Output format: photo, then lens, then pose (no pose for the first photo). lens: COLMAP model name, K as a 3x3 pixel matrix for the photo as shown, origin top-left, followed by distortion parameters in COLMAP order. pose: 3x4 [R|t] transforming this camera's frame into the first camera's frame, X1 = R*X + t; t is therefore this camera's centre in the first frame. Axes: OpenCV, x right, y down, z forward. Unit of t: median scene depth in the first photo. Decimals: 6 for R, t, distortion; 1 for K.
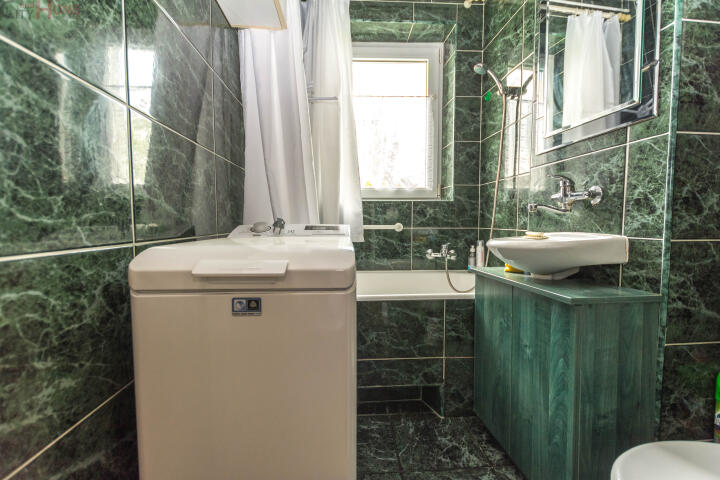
lens RADIAL K [[322.2, 0, 365.8], [0, 322.2, 239.0], [0, 0, 1]] dist [0.004794, -0.000642]
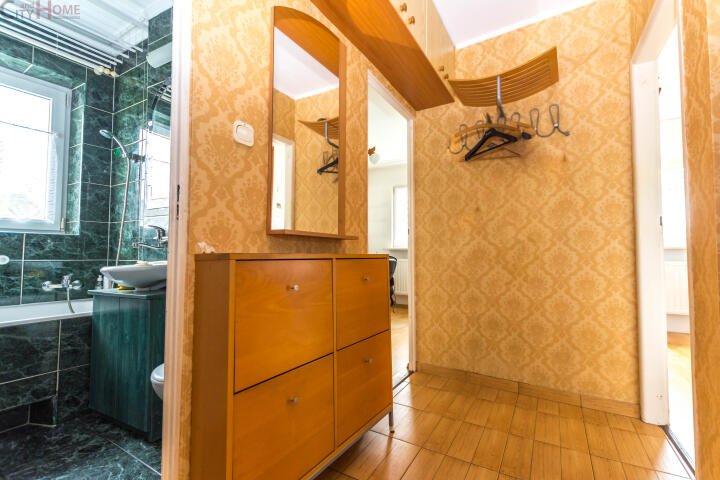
lens RADIAL K [[322.2, 0, 365.8], [0, 322.2, 239.0], [0, 0, 1]] dist [0.004794, -0.000642]
pose [[0.578434, 0.039165, 0.814788, -0.060768], [0.043539, 0.995941, -0.078782, 0.024285], [-0.814566, 0.081045, 0.574381, -0.438123]]
